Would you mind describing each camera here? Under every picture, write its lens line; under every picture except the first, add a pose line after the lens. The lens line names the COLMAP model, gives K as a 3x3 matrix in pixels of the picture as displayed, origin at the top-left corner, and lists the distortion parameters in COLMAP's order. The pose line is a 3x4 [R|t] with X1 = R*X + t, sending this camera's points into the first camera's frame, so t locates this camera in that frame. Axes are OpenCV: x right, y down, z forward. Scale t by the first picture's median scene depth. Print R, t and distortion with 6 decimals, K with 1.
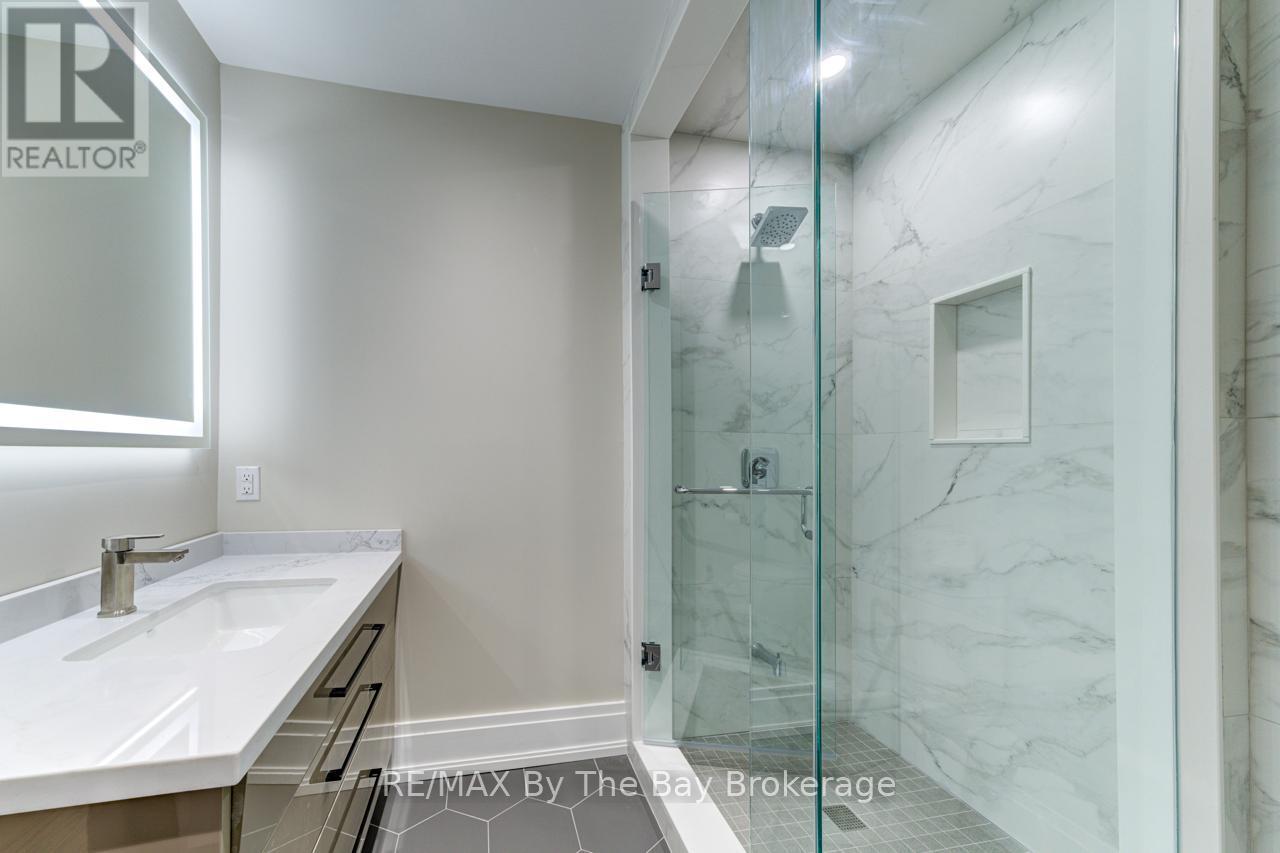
lens RADIAL K [[463.1, 0, 568.8], [0, 463.1, 453.7], [0, 0, 1]] dist [0.017495, 0.000103]
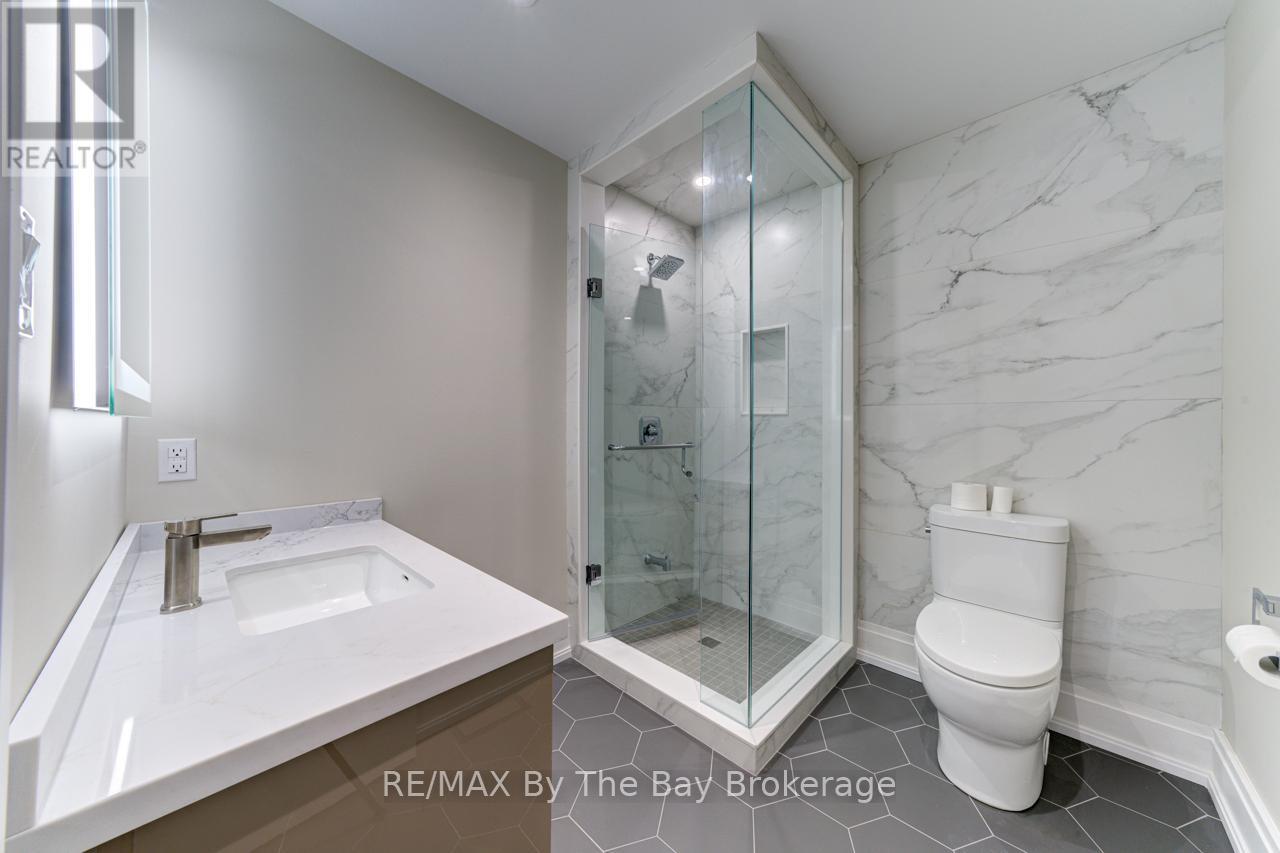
lens RADIAL K [[436.4, 0, 646.9], [0, 436.4, 422.9], [0, 0, 1]] dist [0.000236, 0.000054]
pose [[0.815221, -0.006411, 0.579115, -0.444584], [0.003106, 0.999973, 0.006698, -0.003579], [-0.579142, -0.003661, 0.815218, -0.101960]]
